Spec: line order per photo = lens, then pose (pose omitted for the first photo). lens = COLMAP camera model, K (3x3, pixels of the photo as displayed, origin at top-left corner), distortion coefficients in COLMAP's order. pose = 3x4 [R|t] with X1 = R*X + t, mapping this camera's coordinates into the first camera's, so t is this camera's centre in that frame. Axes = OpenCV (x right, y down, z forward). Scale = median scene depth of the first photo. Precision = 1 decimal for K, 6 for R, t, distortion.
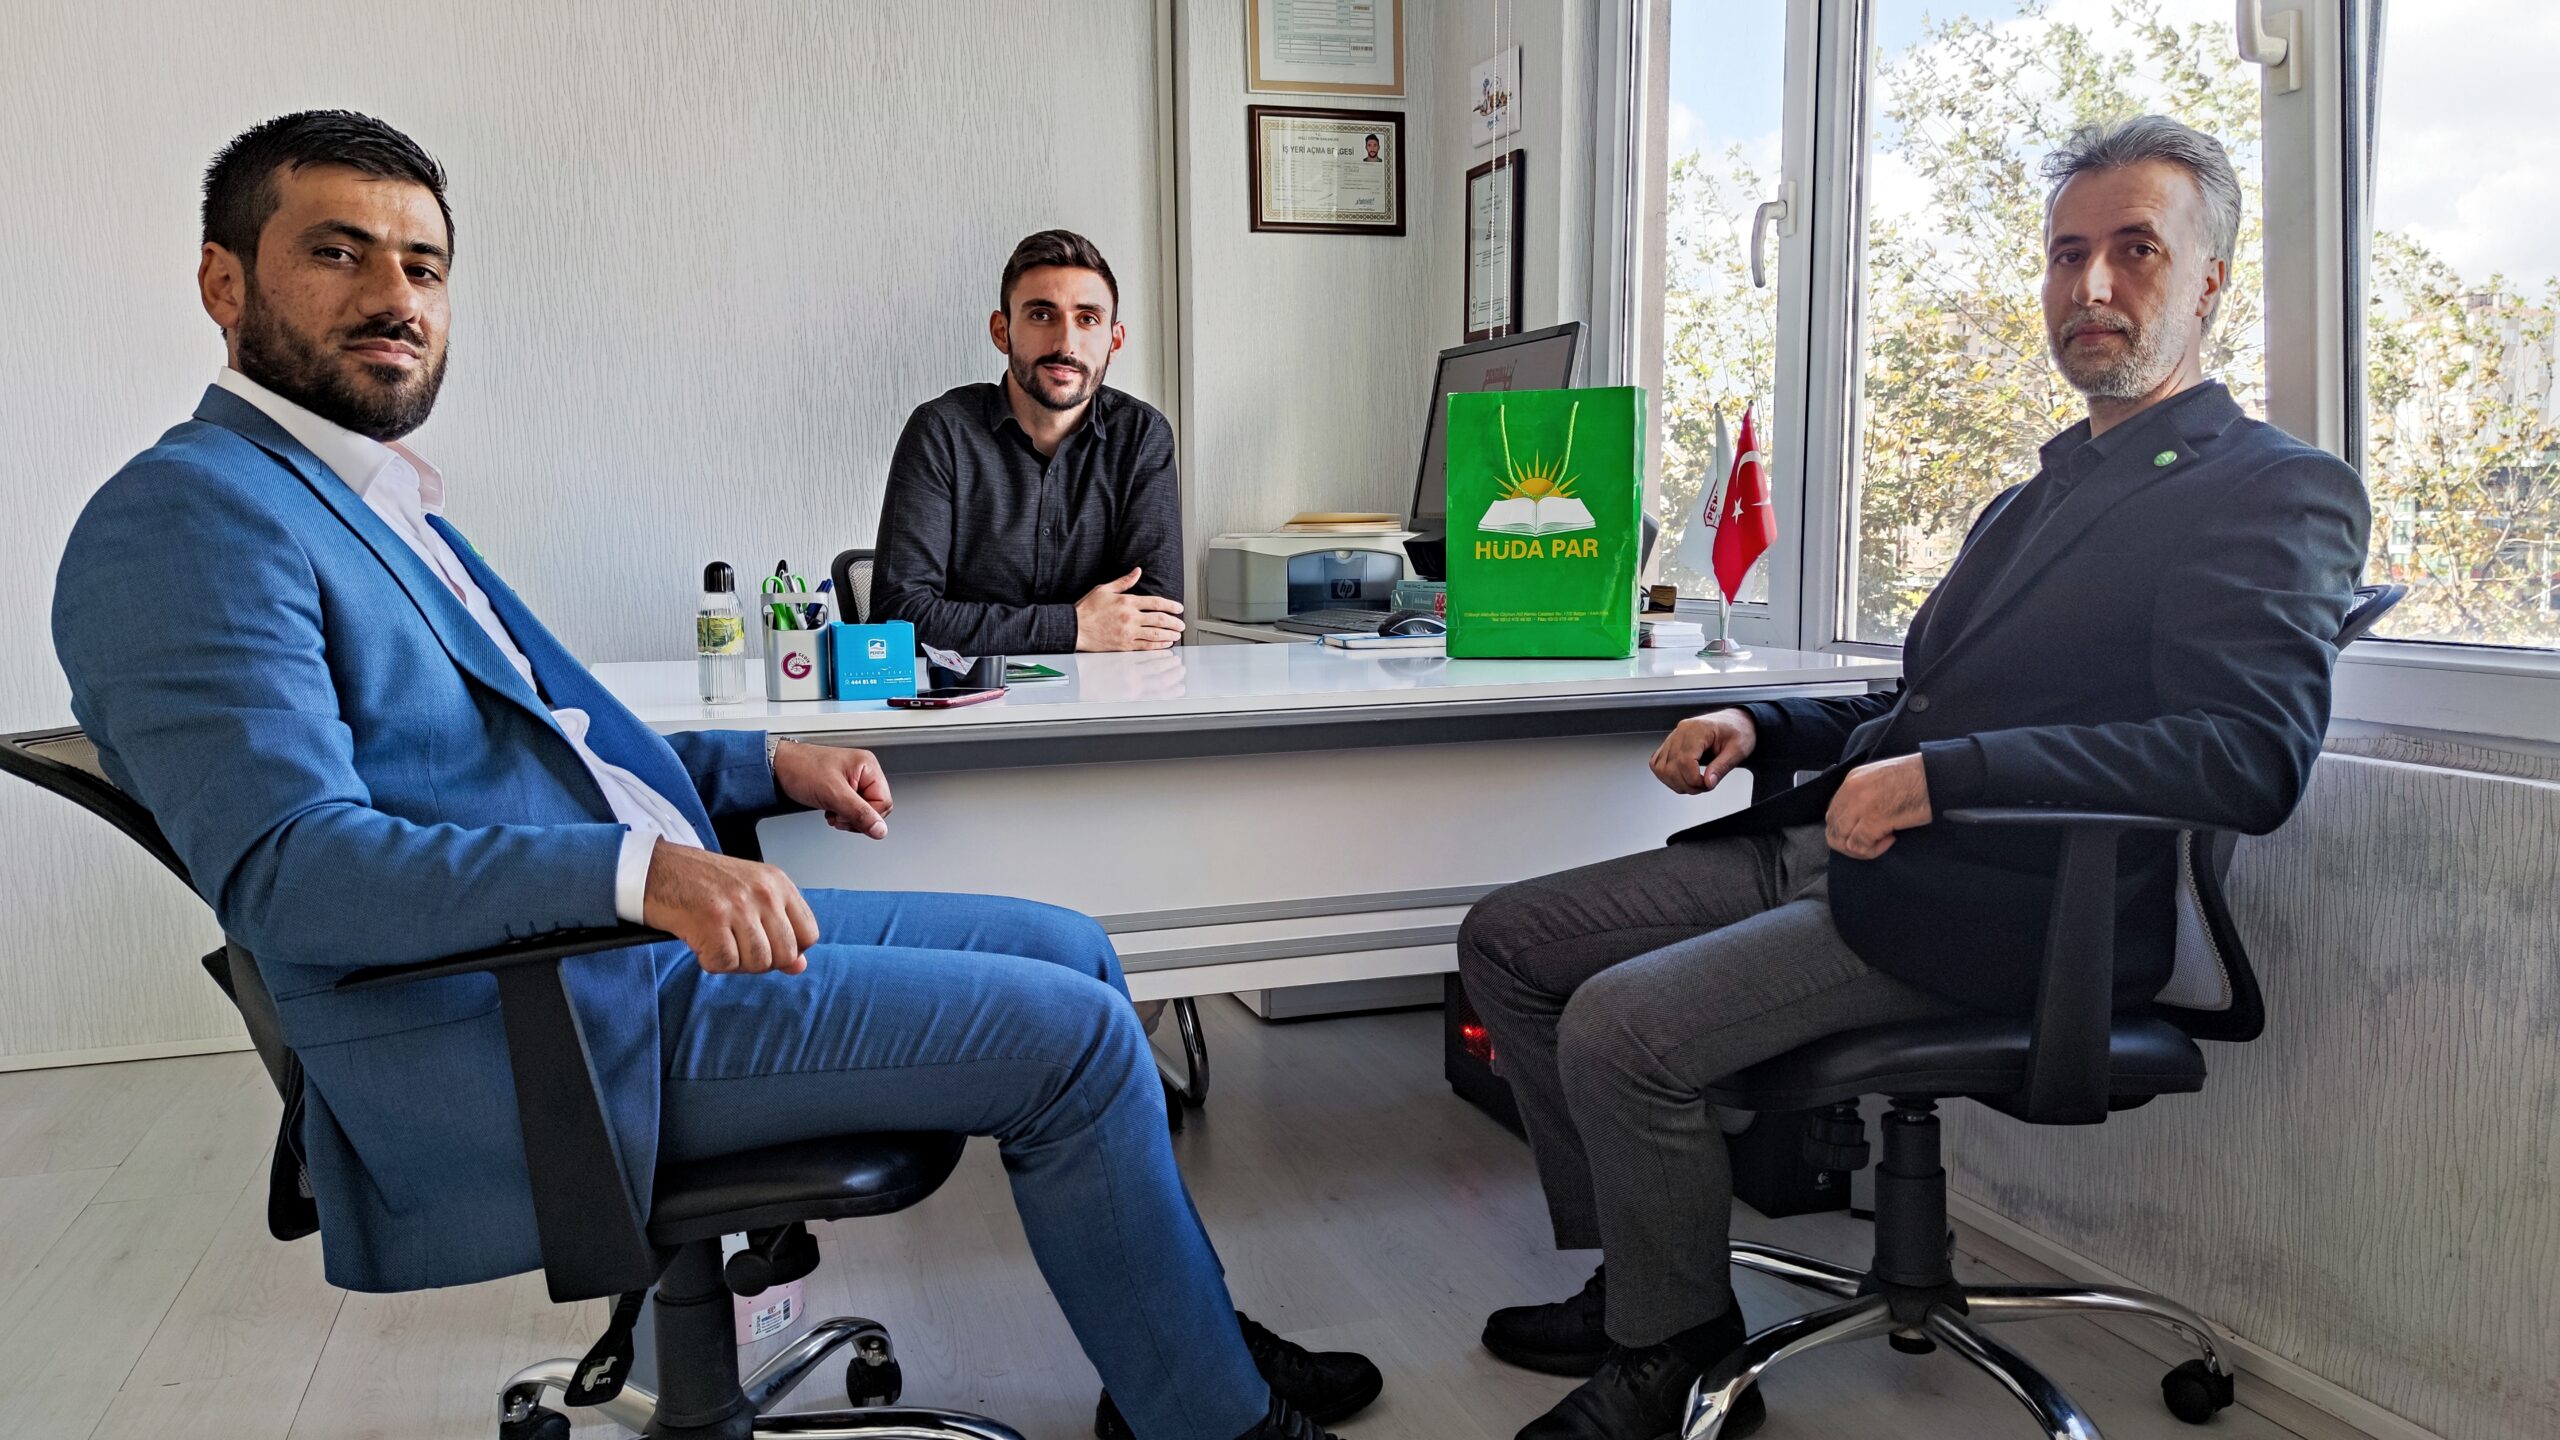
lens RADIAL K [[1938.8, 0, 1283.9], [0, 1938.8, 721.3], [0, 0, 1]] dist [0.029432, -0.047181]
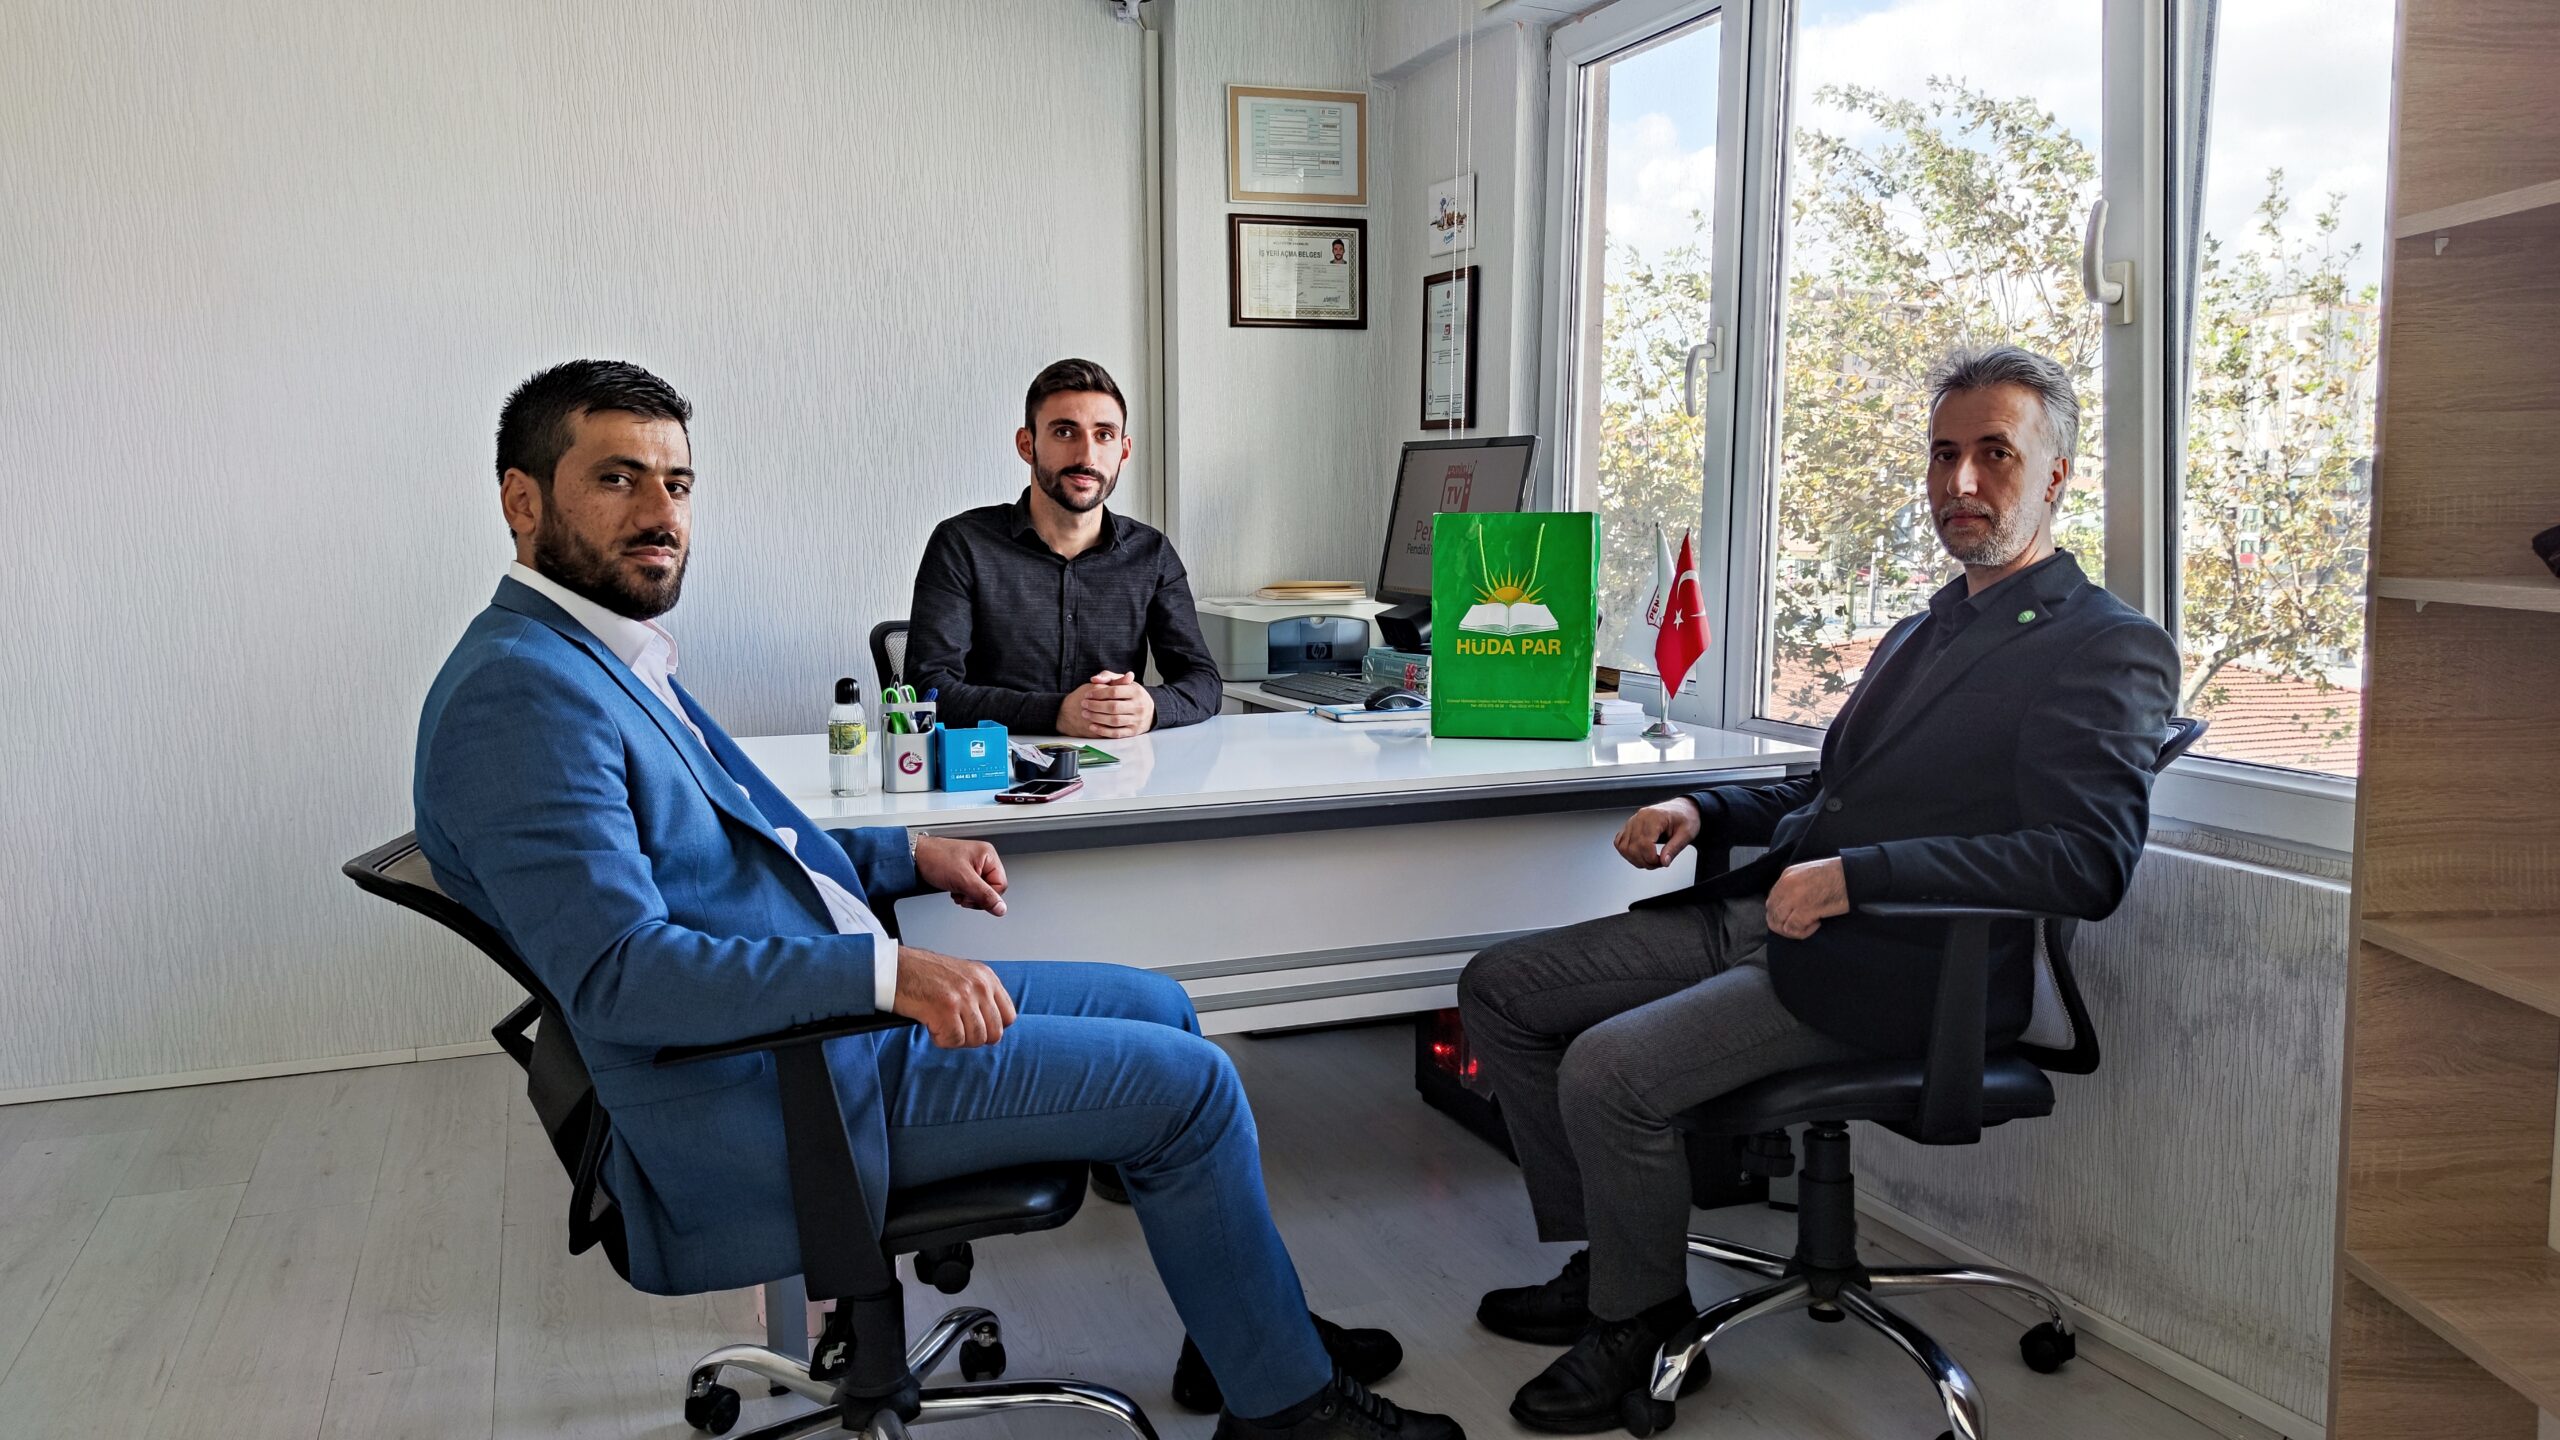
lens RADIAL K [[1938.8, 0, 1283.0], [0, 1938.8, 713.3], [0, 0, 1]] dist [0.029432, -0.047181]
pose [[0.998407, 0.000375, 0.056415, -0.103071], [-0.000835, 0.999967, 0.008121, -0.080826], [-0.056410, -0.008156, 0.998374, -0.240378]]
